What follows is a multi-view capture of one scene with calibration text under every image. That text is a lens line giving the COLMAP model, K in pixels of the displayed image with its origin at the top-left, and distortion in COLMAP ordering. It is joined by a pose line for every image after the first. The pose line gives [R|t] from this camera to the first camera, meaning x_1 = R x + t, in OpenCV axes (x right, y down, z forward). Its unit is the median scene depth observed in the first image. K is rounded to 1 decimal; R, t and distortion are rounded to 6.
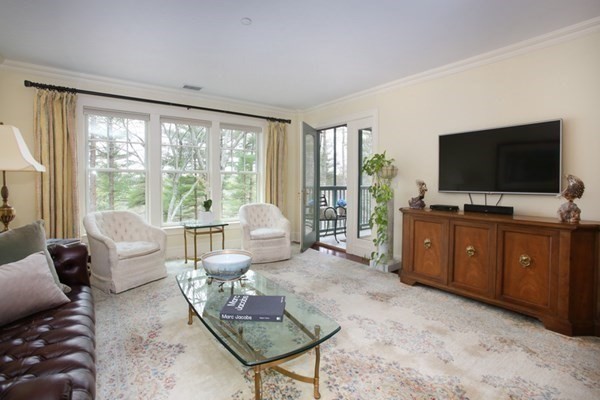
lens RADIAL K [[291.7, 0, 300.7], [0, 291.7, 187.1], [0, 0, 1]] dist [-0.000370, -0.000117]
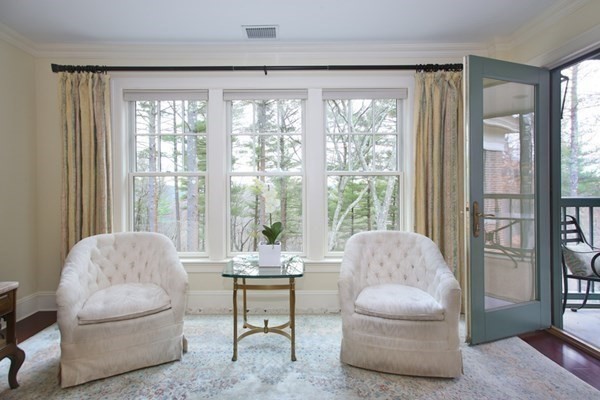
lens RADIAL K [[308.1, 0, 267.8], [0, 308.1, 184.6], [0, 0, 1]] dist [0.011461, 0.000770]
pose [[0.767690, -0.009759, -0.640747, 0.031528], [-0.010284, 0.999568, -0.027546, -0.008769], [0.640739, 0.027736, 0.767257, 0.398683]]
